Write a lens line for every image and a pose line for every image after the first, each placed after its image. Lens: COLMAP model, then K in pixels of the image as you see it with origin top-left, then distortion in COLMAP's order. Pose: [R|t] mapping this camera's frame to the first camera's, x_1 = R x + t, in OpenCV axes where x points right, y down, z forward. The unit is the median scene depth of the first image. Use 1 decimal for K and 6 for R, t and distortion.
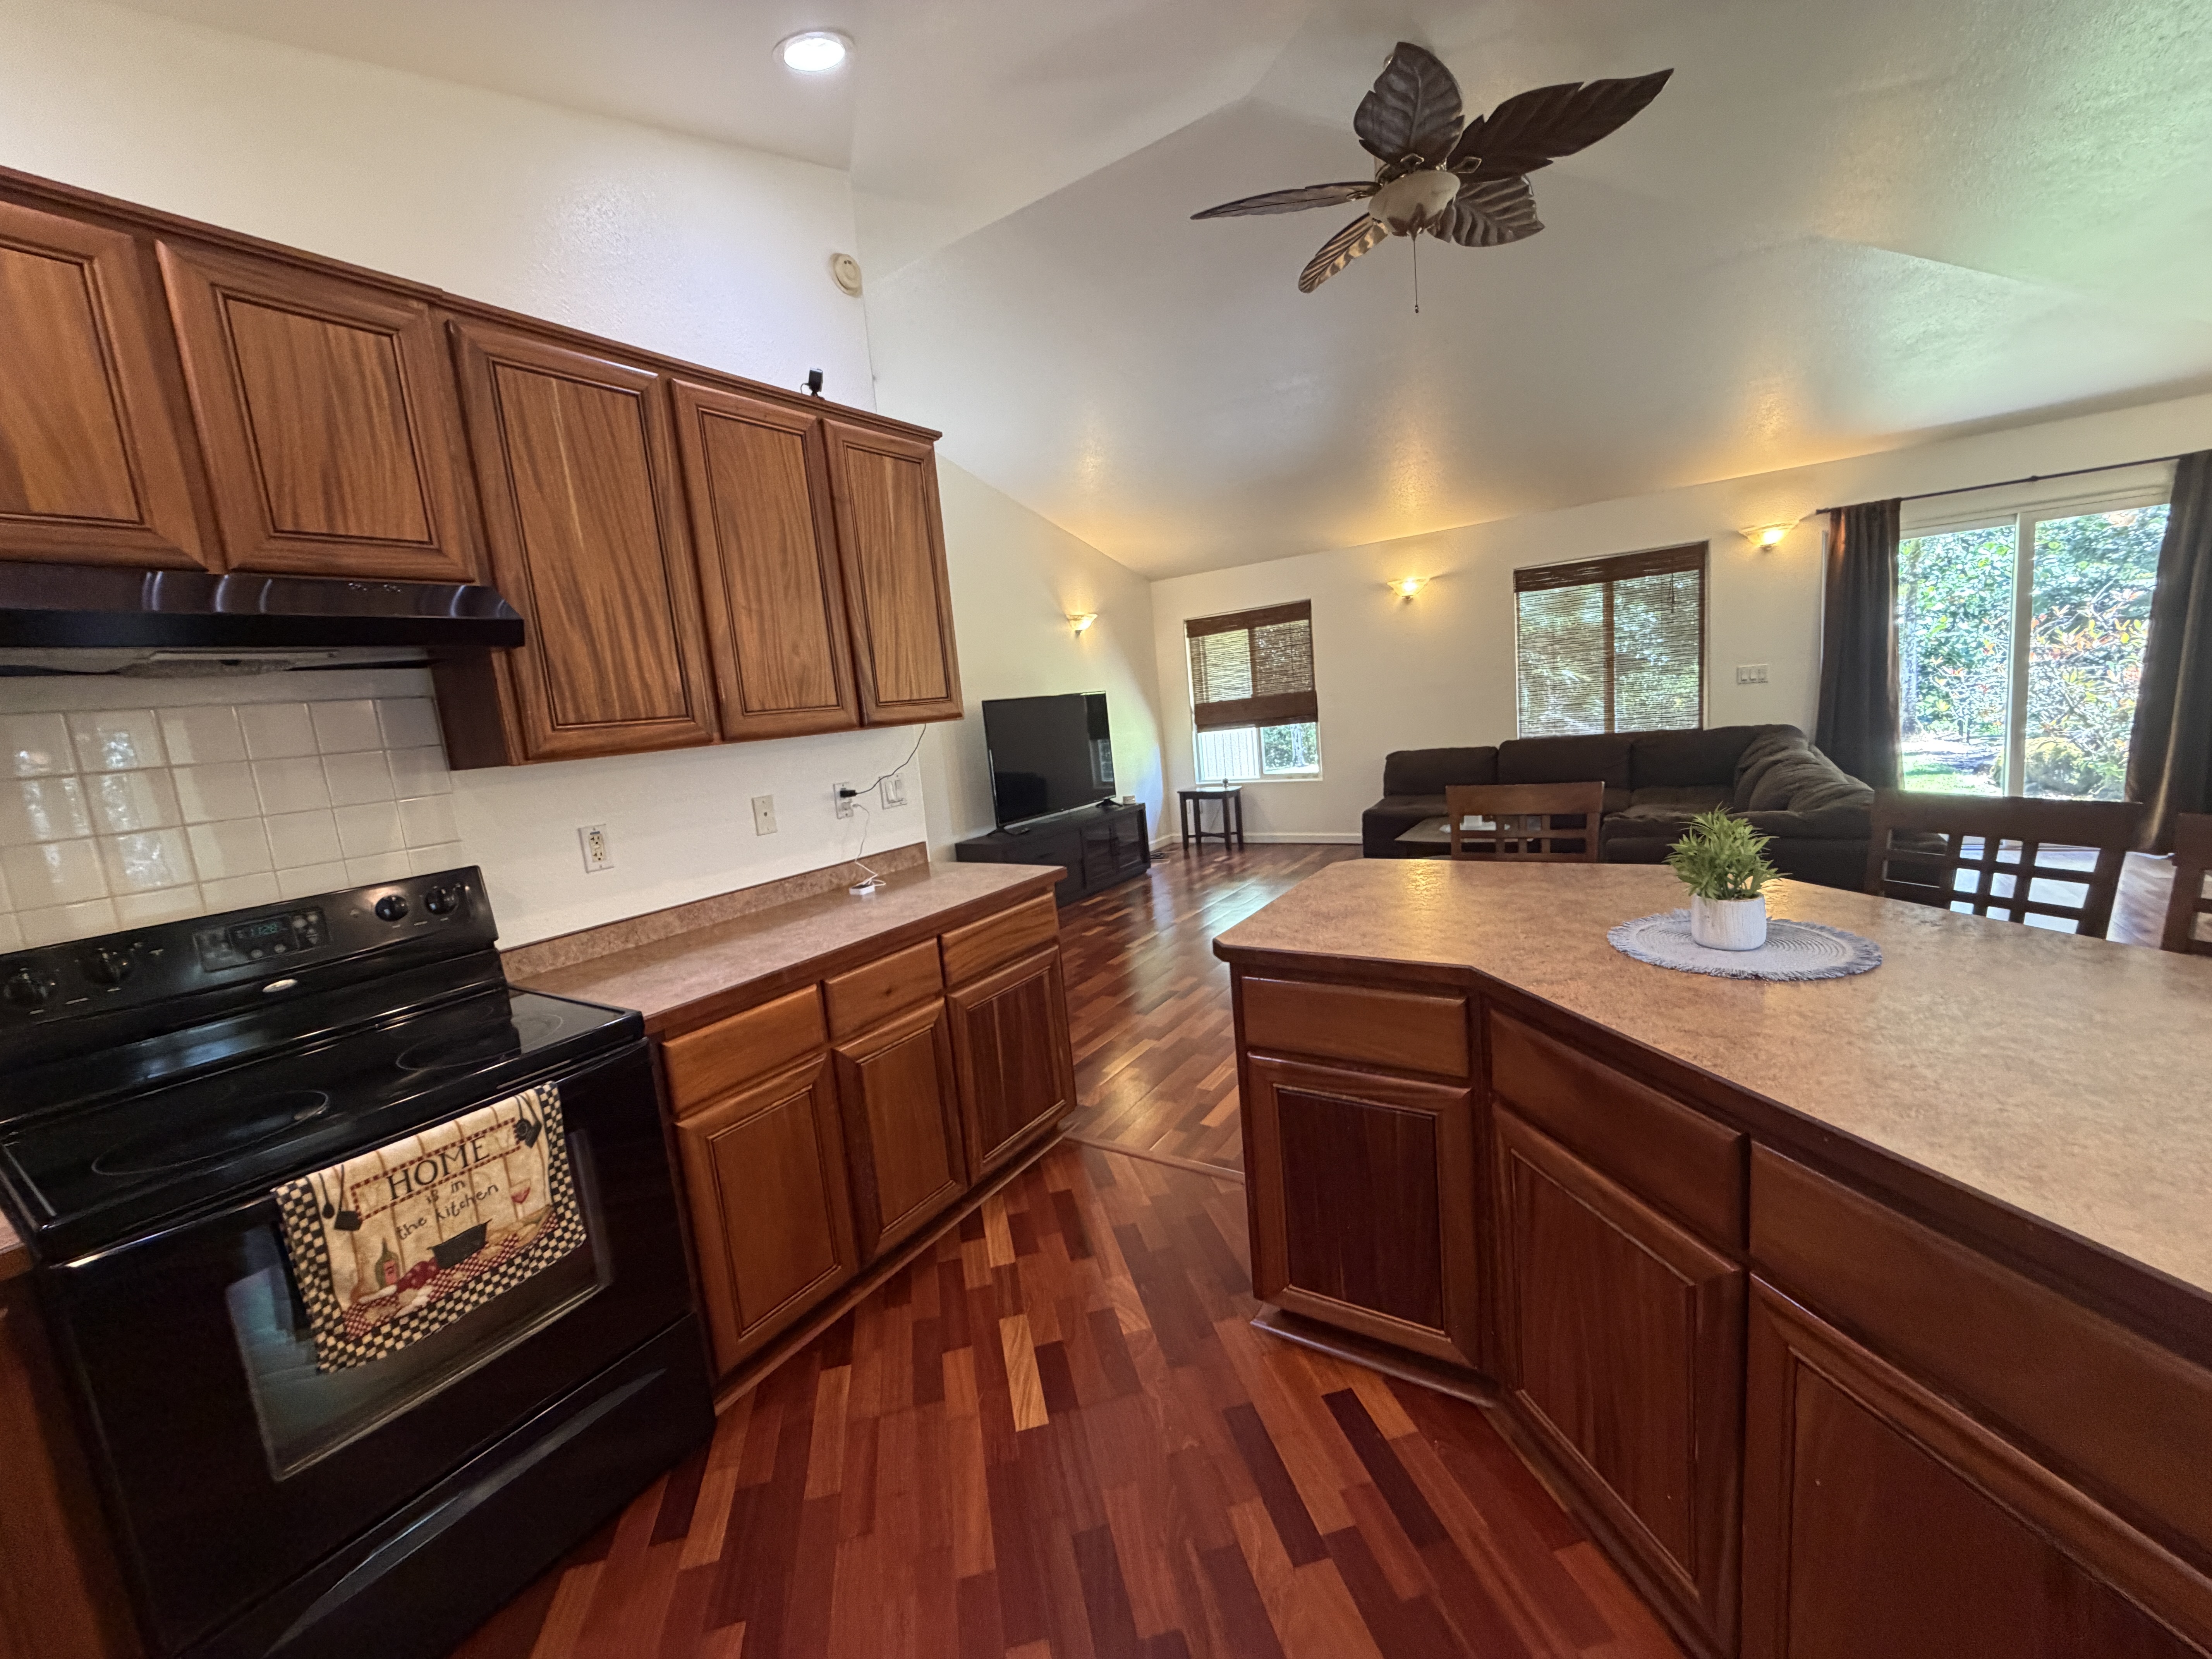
lens RADIAL K [[885.0, 0, 1094.2], [0, 885.0, 829.0], [0, 0, 1]] dist [0.000627, -0.000124]
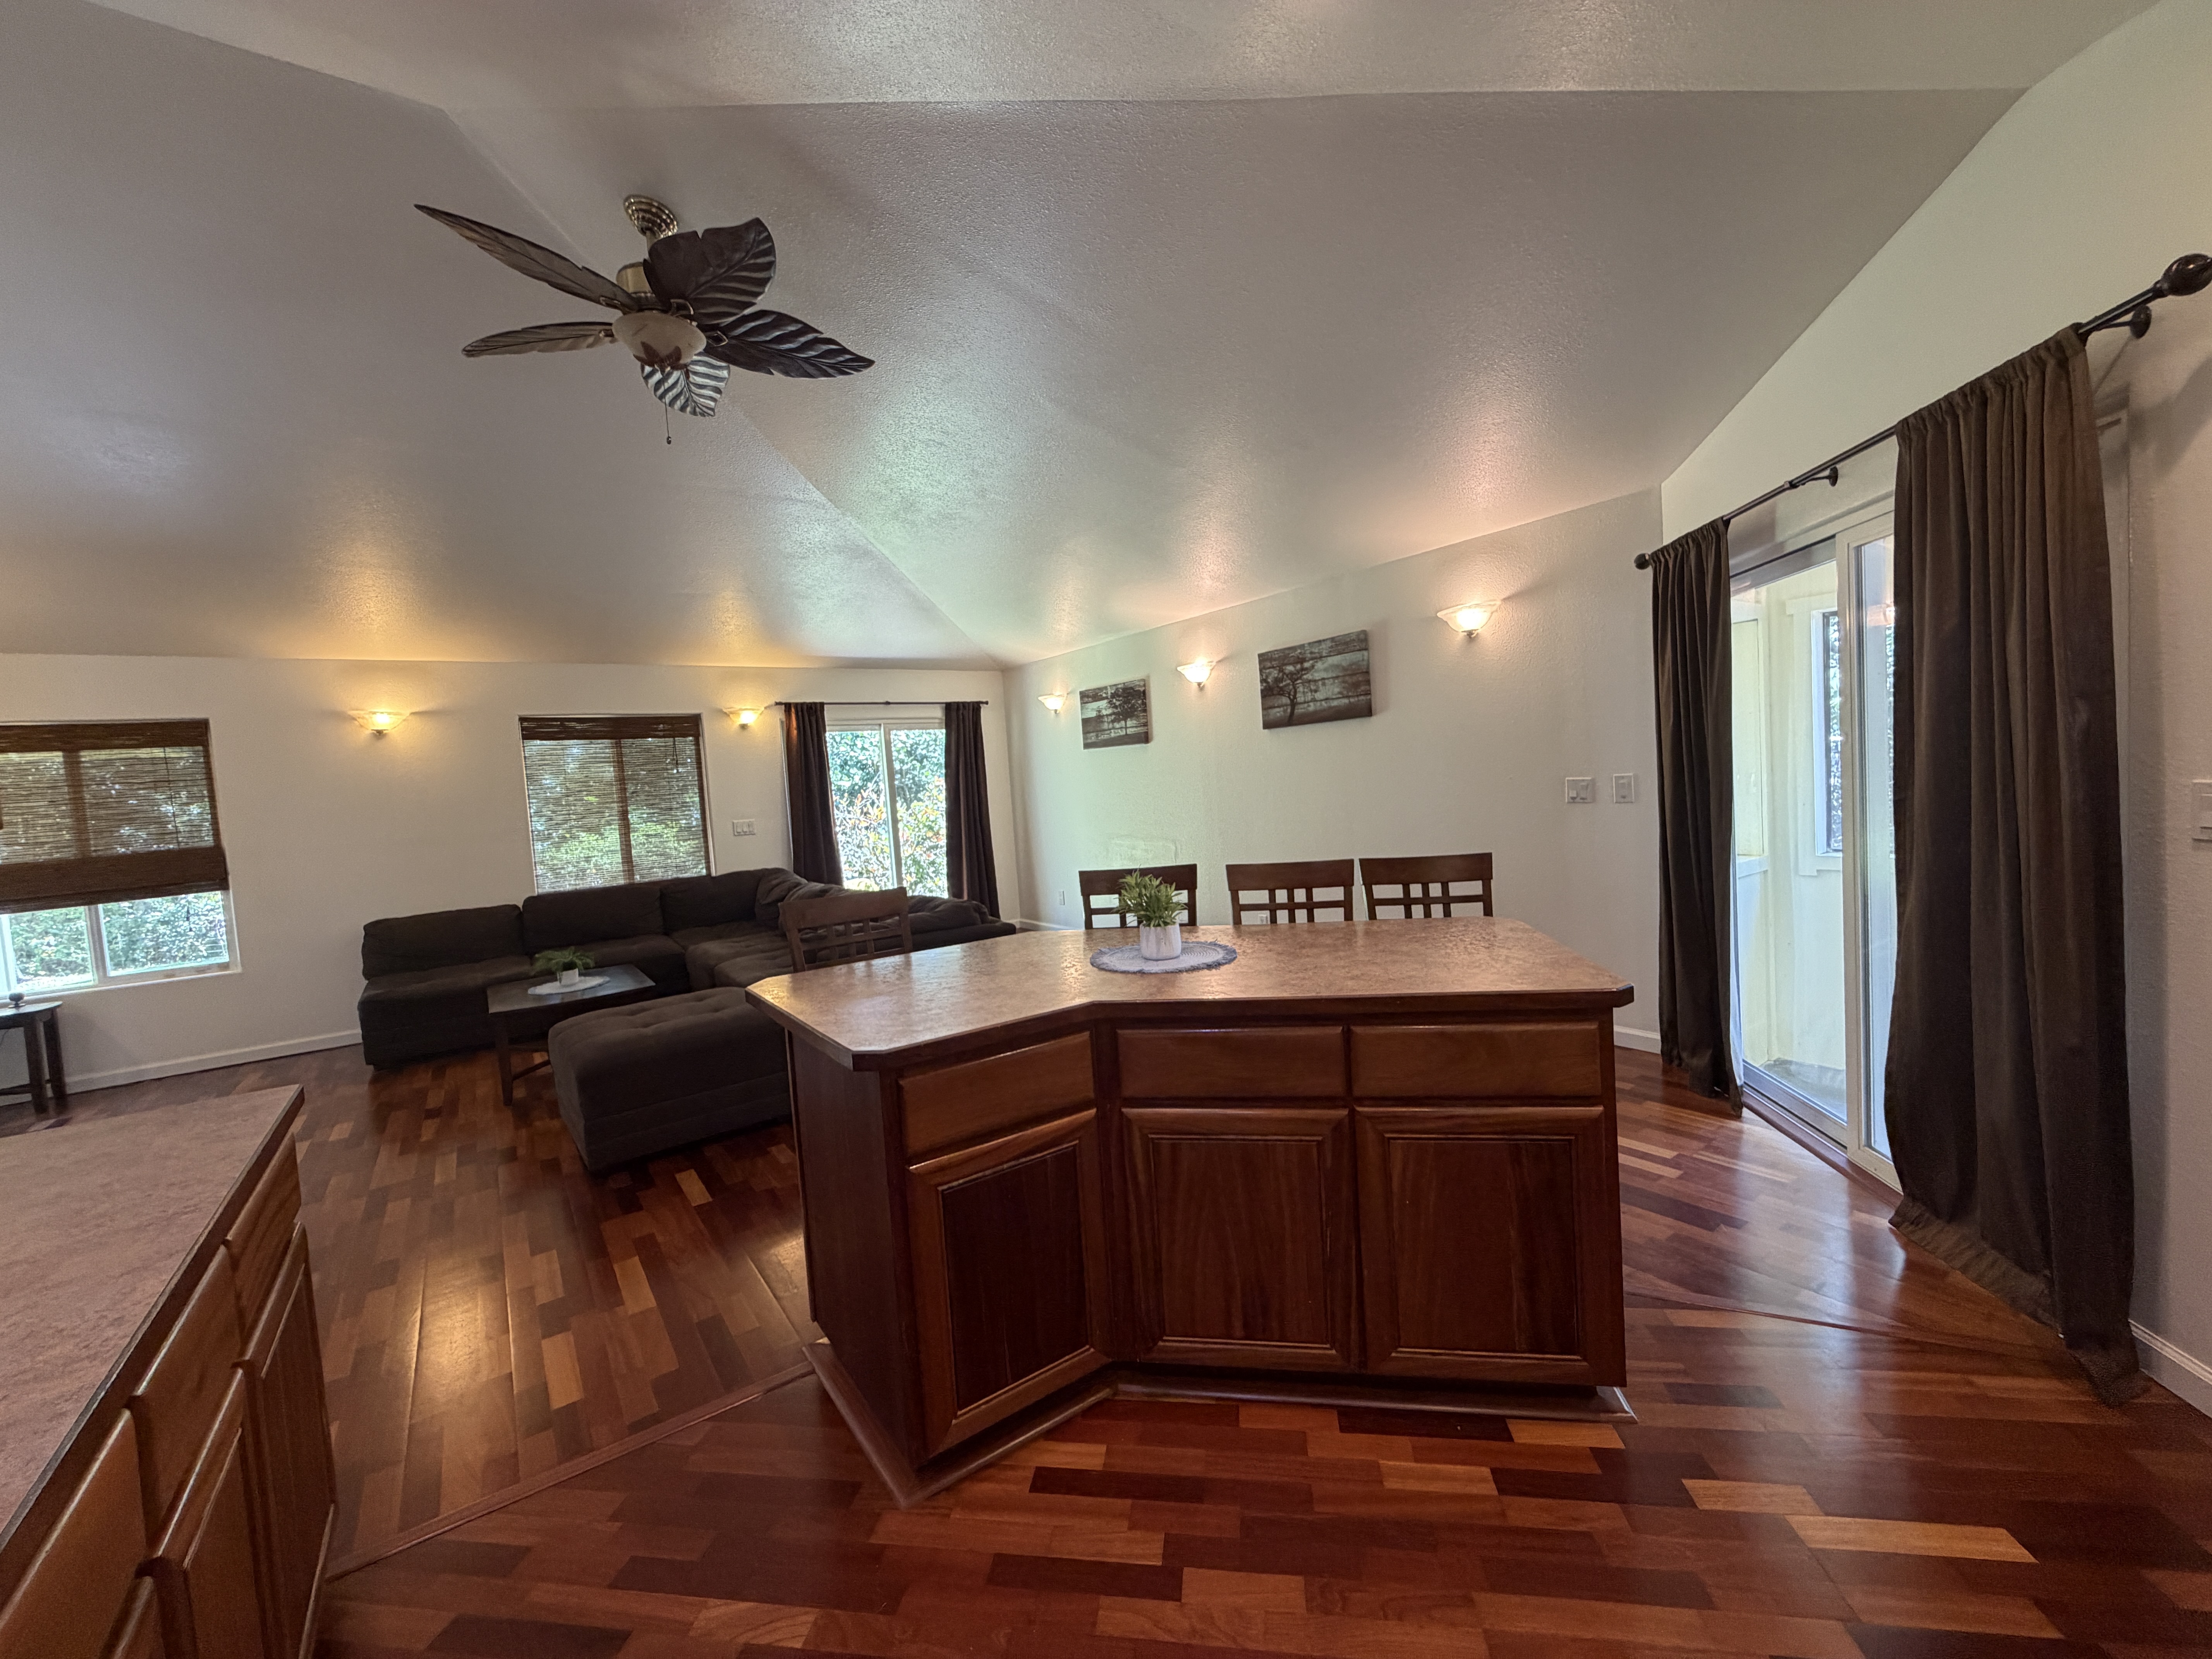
lens RADIAL K [[884.3, 0, 1097.5], [0, 884.3, 826.8], [0, 0, 1]] dist [-0.000051, 0.000075]
pose [[0.368656, 0.020438, 0.929341, -0.205806], [0.165286, 0.982386, -0.087171, 0.007582], [-0.914753, 0.185743, 0.358785, 0.147372]]
